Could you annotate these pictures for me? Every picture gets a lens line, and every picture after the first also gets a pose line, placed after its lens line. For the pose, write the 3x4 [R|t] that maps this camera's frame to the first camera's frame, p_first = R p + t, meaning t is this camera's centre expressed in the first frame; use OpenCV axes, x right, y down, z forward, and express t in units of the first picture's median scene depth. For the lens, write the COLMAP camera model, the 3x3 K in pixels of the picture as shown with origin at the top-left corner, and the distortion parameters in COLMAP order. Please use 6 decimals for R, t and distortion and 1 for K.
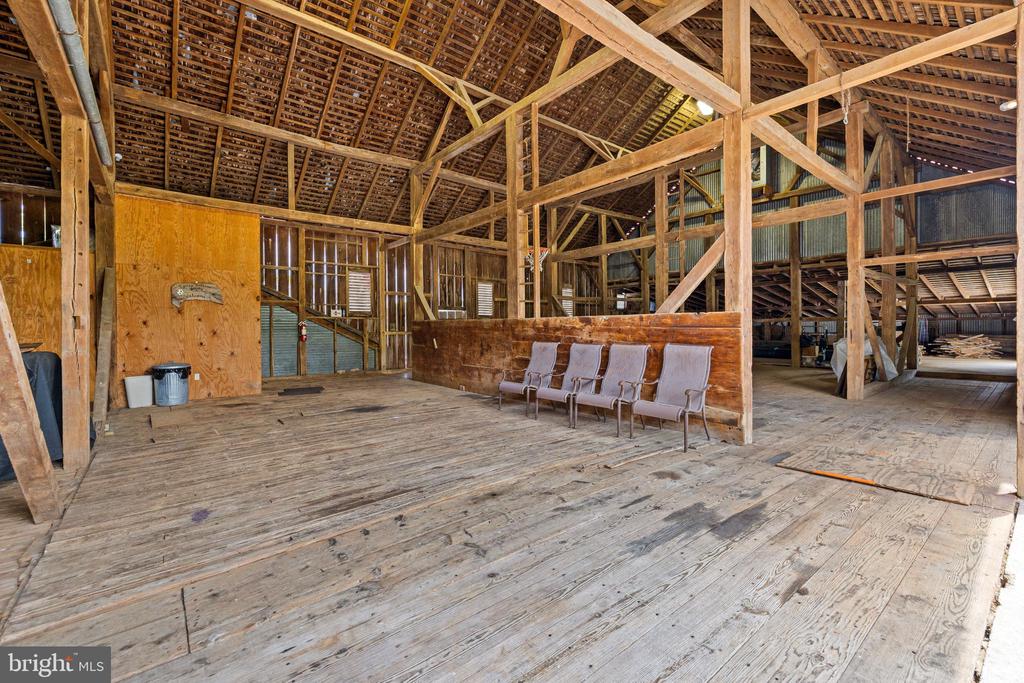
lens RADIAL K [[434.5, 0, 506.5], [0, 434.5, 335.5], [0, 0, 1]] dist [0.000028, 0.000165]
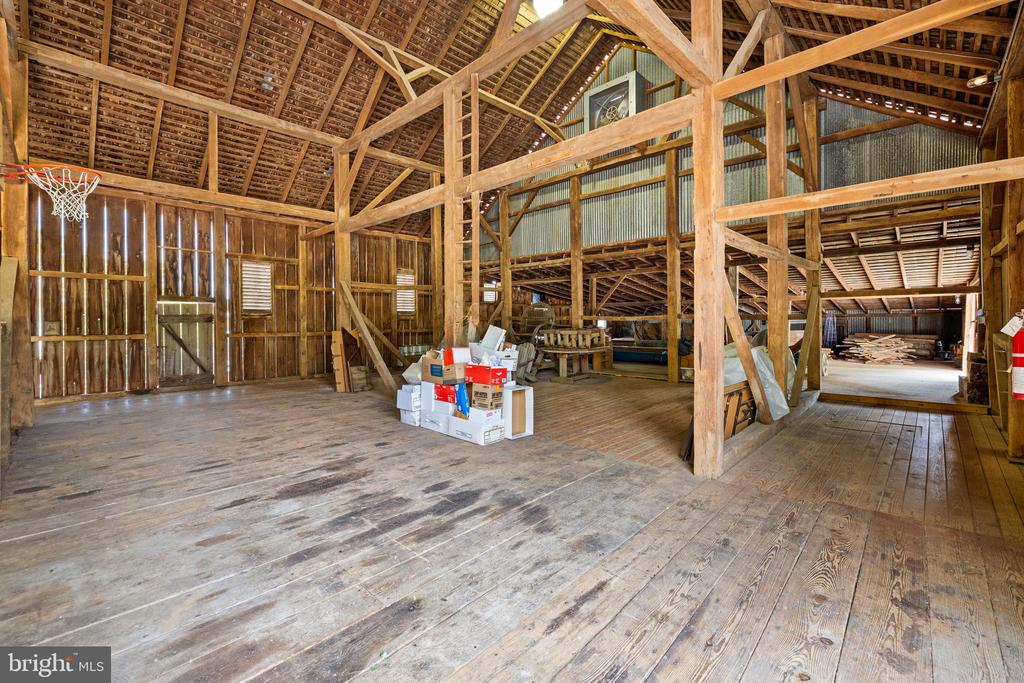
lens RADIAL K [[432.0, 0, 512.6], [0, 432.0, 327.6], [0, 0, 1]] dist [0.000100, 0.000049]
pose [[0.992262, -0.002183, 0.124140, 0.290401], [0.002235, 0.999997, -0.000285, -0.018835], [-0.124139, 0.000560, 0.992265, 0.293857]]
